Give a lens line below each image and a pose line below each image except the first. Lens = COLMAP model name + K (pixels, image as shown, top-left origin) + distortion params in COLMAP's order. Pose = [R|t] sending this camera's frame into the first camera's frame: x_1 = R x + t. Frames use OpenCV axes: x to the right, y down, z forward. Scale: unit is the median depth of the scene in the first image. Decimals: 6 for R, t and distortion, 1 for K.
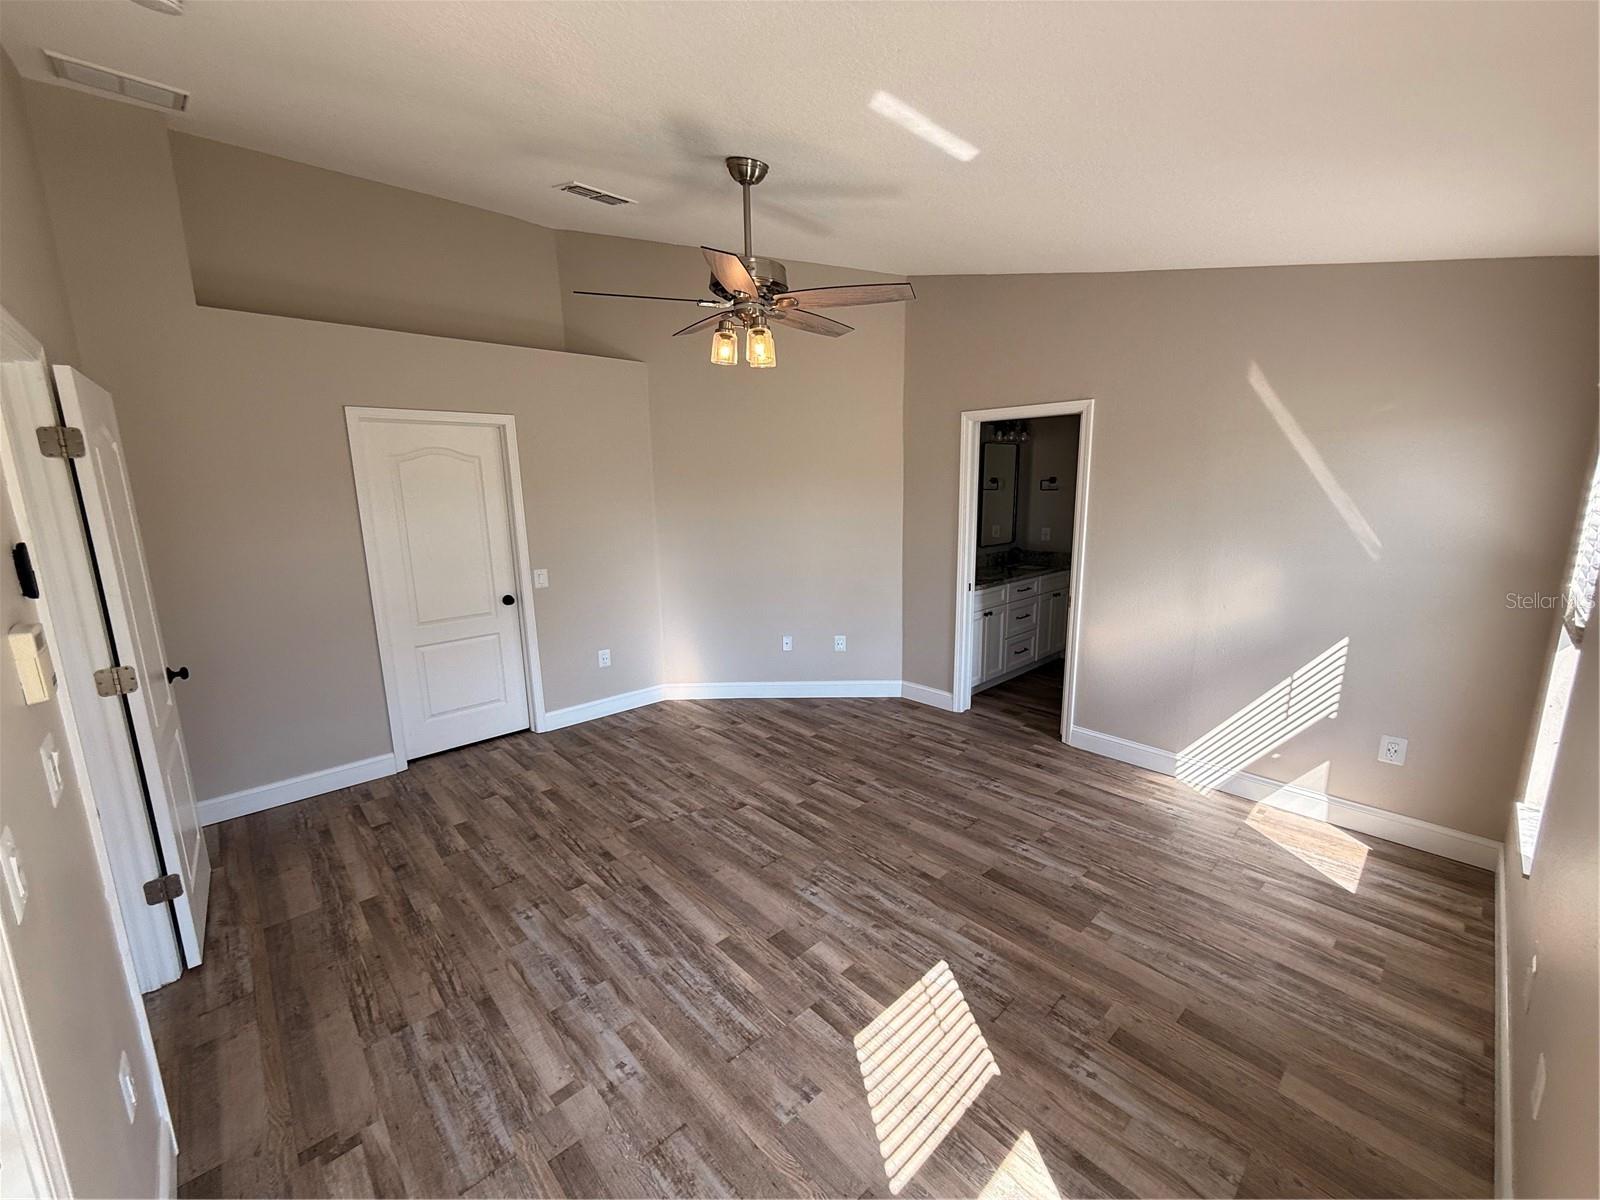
lens RADIAL K [[639.9, 0, 804.8], [0, 639.9, 600.6], [0, 0, 1]] dist [-0.001203, 0.000358]
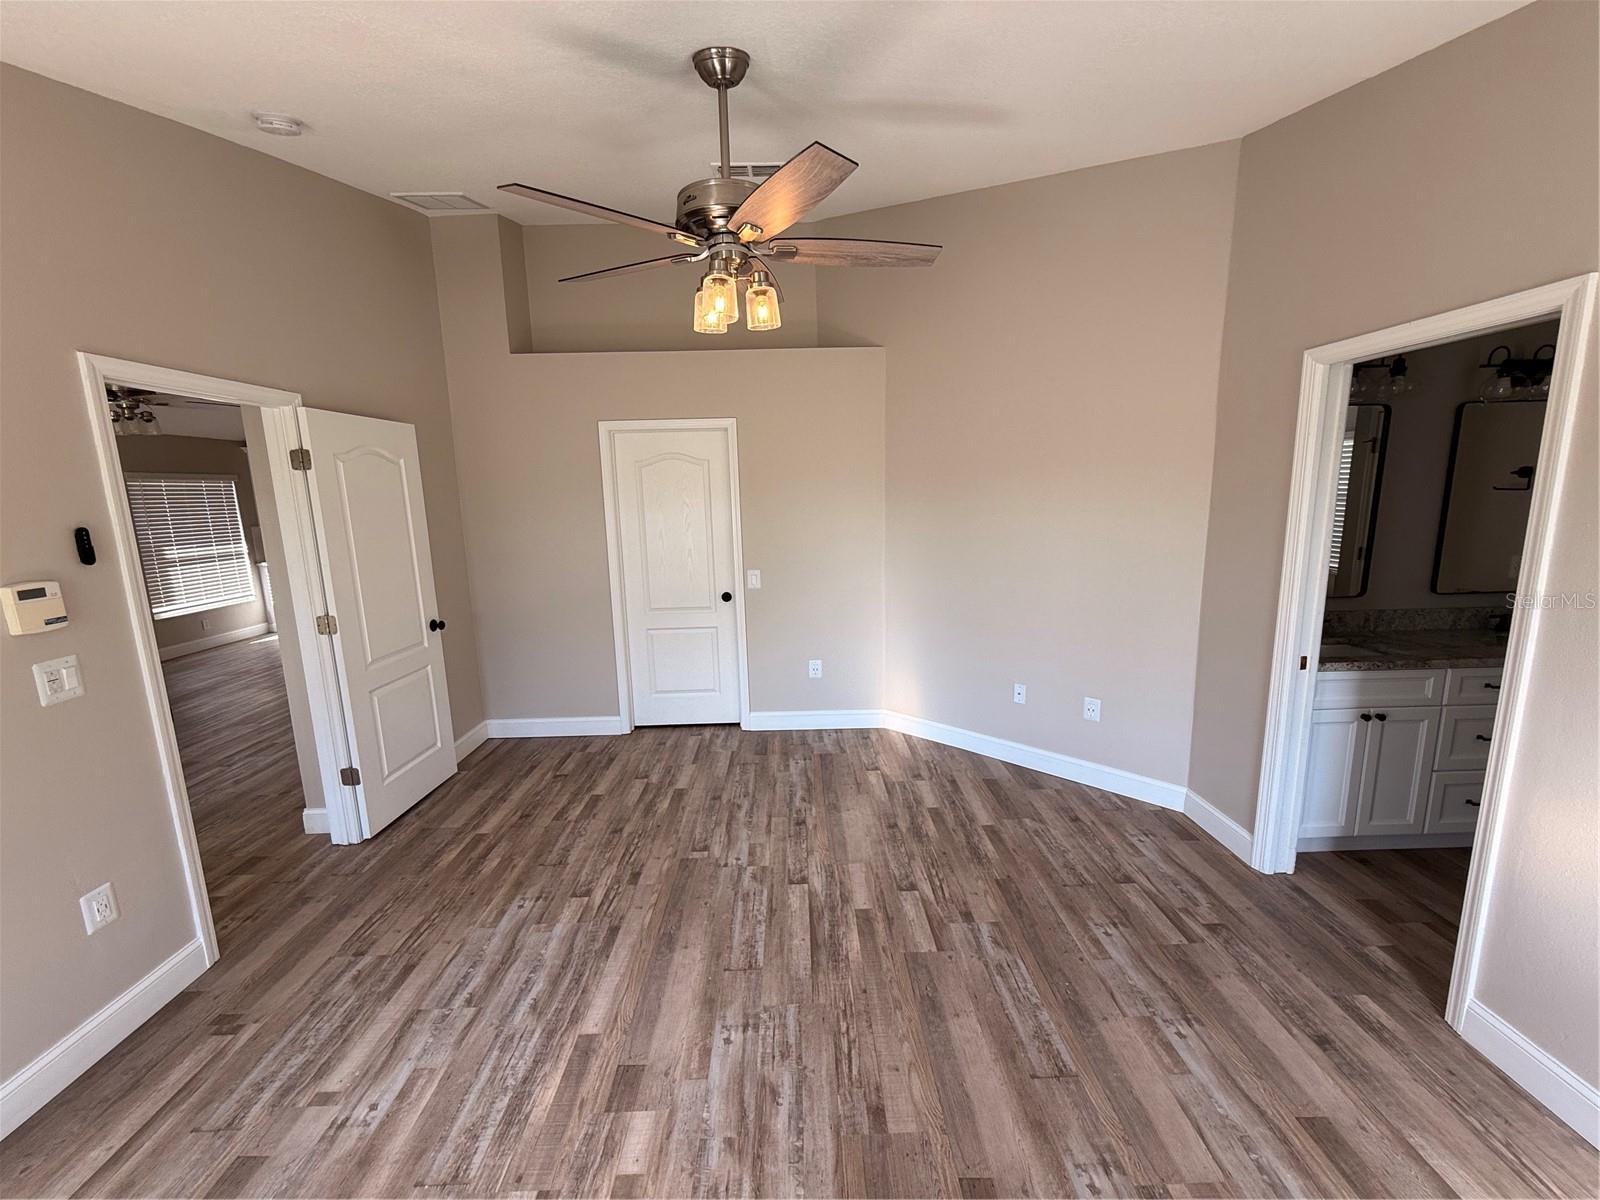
lens RADIAL K [[639.9, 0, 807.4], [0, 639.9, 600.5], [0, 0, 1]] dist [-0.001203, 0.000358]
pose [[0.741851, 0.111670, -0.661201, 0.368127], [-0.113149, 0.992744, 0.040713, -0.060066], [0.660949, 0.044611, 0.749104, 0.352794]]
